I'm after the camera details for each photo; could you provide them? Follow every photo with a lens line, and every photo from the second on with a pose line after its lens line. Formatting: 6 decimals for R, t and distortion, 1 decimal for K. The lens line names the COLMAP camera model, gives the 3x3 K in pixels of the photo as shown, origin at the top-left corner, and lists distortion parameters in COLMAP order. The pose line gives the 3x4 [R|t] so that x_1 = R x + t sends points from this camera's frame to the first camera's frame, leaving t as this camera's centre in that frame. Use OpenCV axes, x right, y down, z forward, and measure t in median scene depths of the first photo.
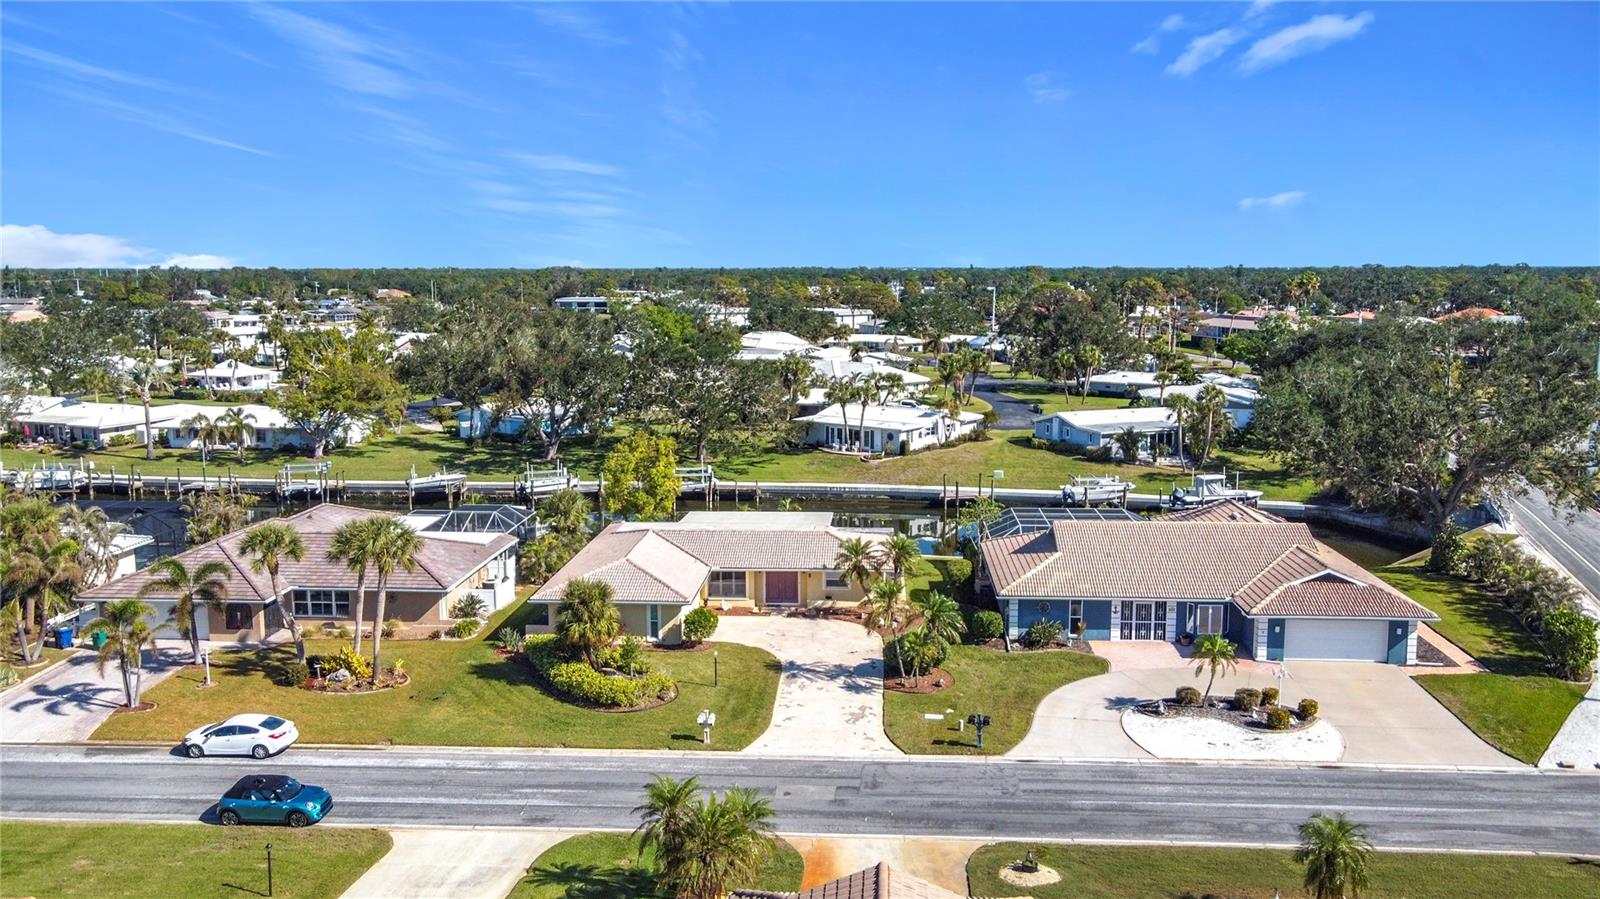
lens RADIAL K [[1260.4, 0, 800.0], [0, 1260.4, 449.5], [0, 0, 1]] dist [-0.019699, 0.055555]
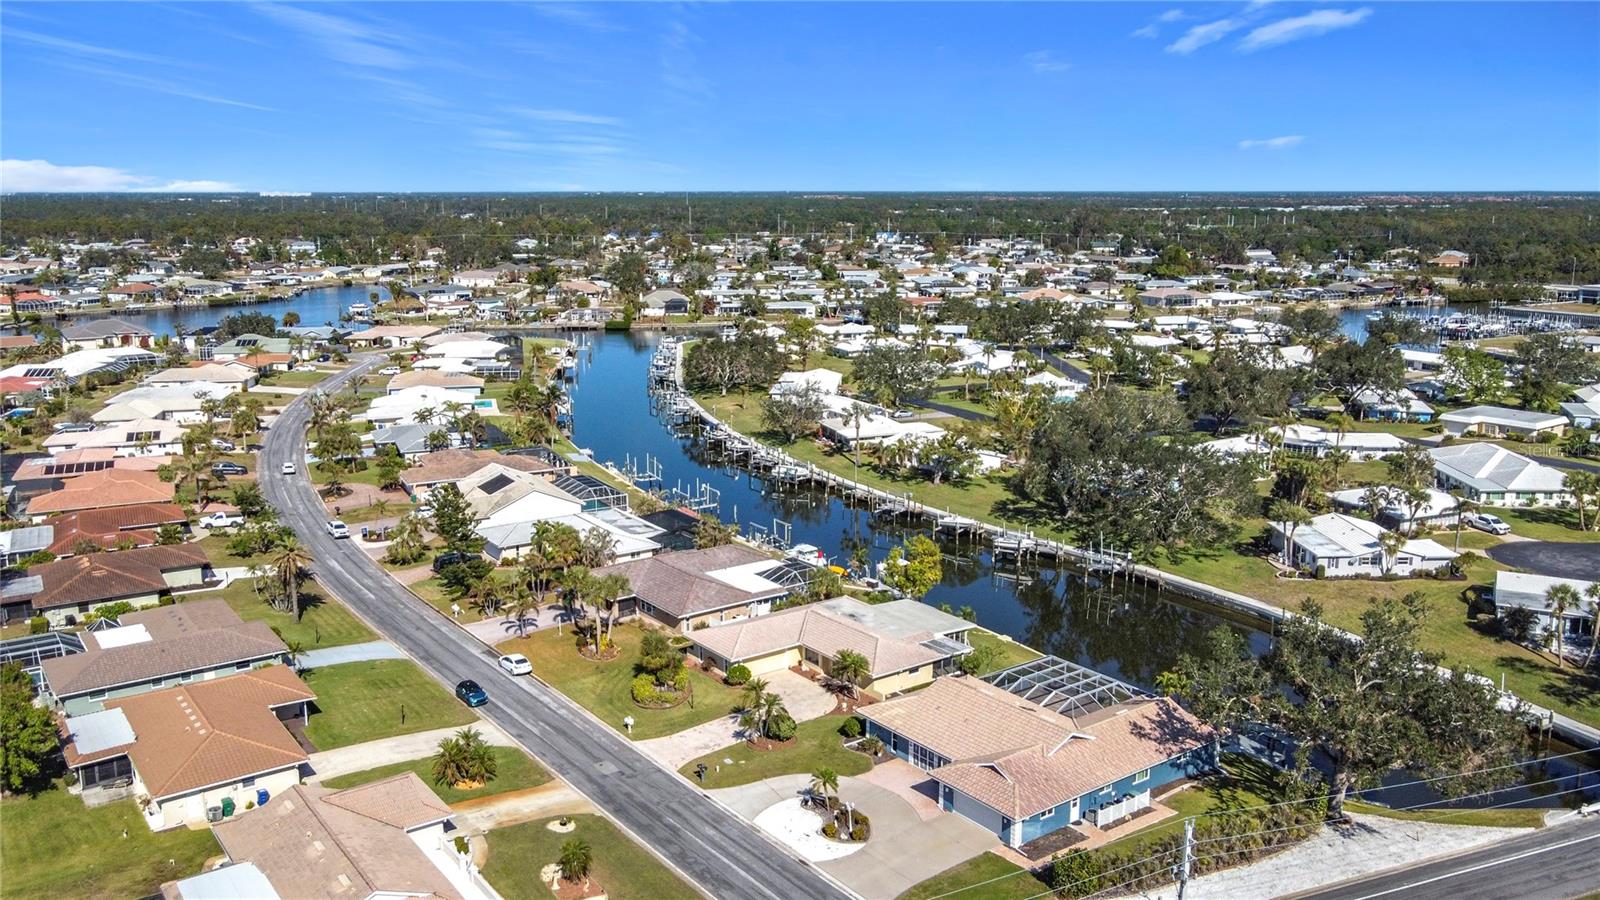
lens RADIAL K [[1260.4, 0, 800.0], [0, 1260.4, 450.0], [0, 0, 1]] dist [-0.019699, 0.055555]
pose [[0.655255, 0.154456, -0.739448, 1.102168], [-0.111102, 0.987933, 0.107907, -0.330976], [0.747193, 0.011448, 0.664509, -0.088192]]
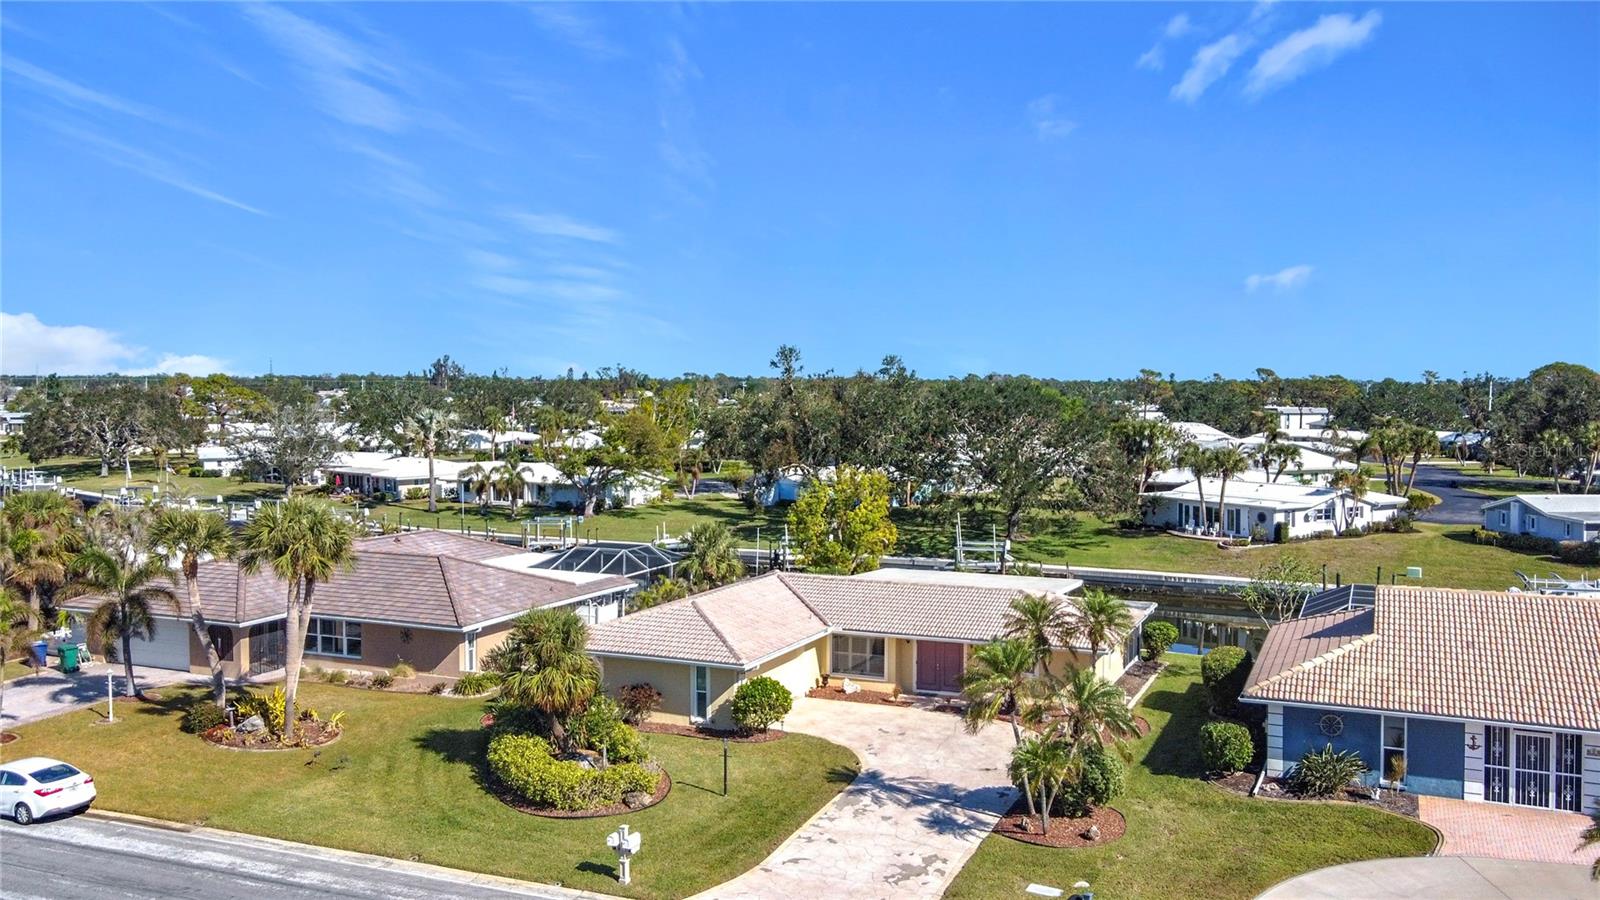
lens RADIAL K [[1332.5, 0, 800.0], [0, 1332.5, 450.0], [0, 0, 1]] dist [-0.004081, 0.074022]
pose [[0.942118, 0.023873, -0.334431, 0.150479], [-0.054411, 0.995126, -0.082242, 0.058524], [0.330837, 0.095678, 0.938825, 0.314169]]
